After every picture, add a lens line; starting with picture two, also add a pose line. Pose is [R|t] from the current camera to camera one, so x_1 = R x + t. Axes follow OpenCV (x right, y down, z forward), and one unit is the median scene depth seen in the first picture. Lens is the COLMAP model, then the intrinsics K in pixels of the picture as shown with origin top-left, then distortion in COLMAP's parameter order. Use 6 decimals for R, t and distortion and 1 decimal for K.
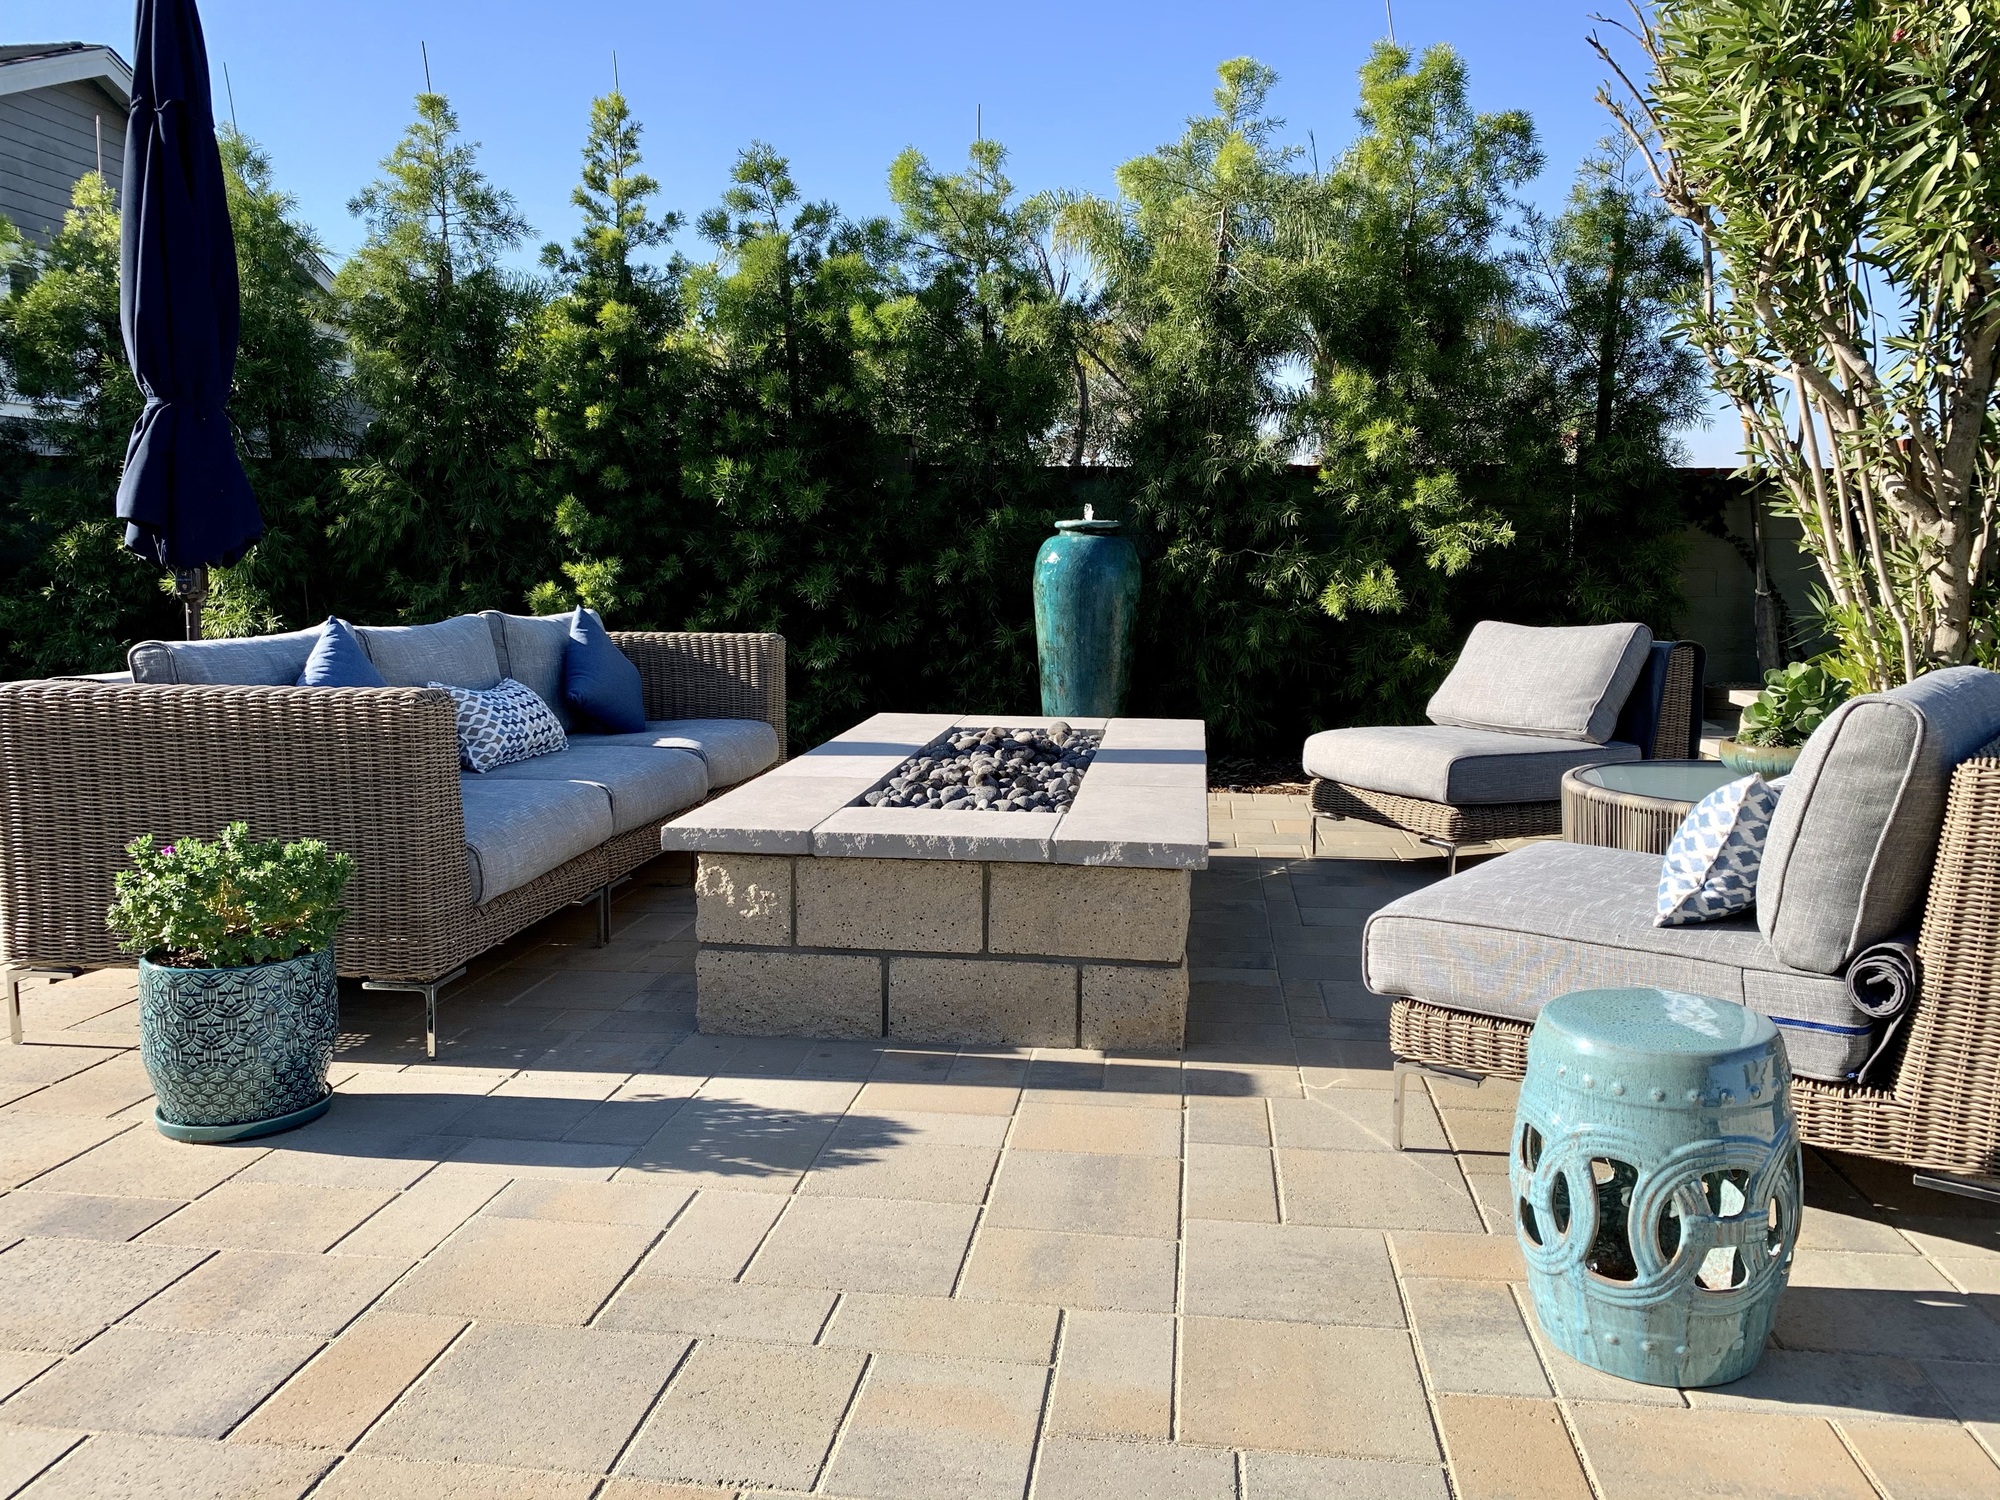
lens RADIAL K [[1515.8, 0, 1012.7], [0, 1515.8, 771.1], [0, 0, 1]] dist [-0.004842, -0.005904]
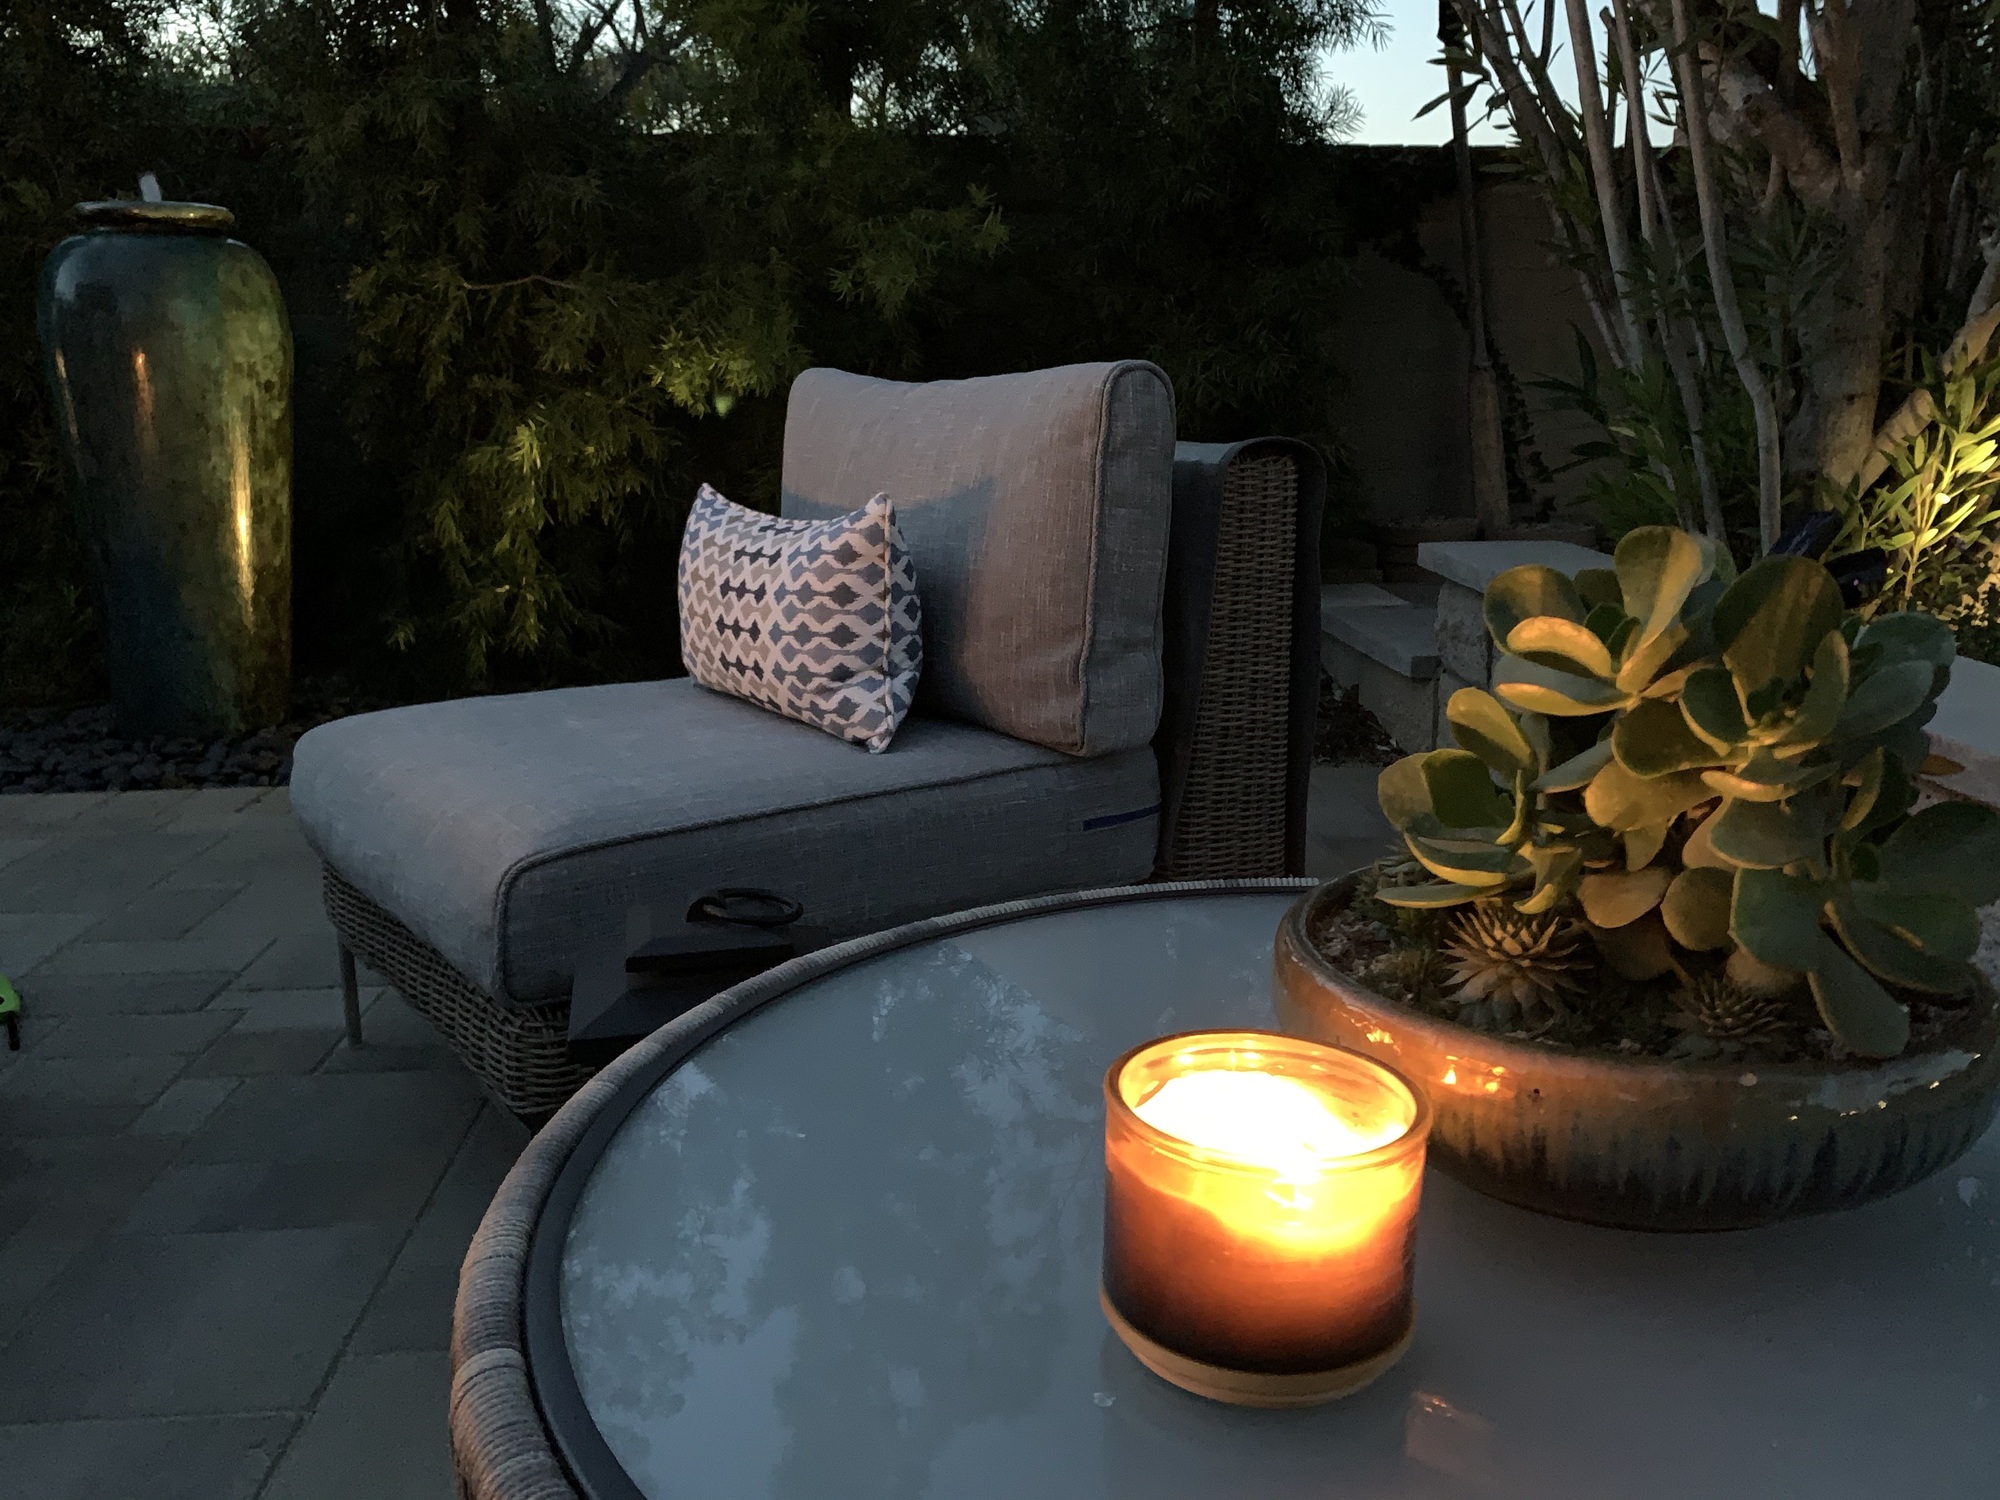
lens RADIAL K [[1707.4, 0, 1005.0], [0, 1707.4, 744.2], [0, 0, 1]] dist [0.009331, -0.007465]
pose [[0.982197, -0.045237, 0.182327, 0.201481], [0.030235, 0.995987, 0.084235, -0.033410], [-0.185406, -0.077222, 0.979623, 0.401505]]
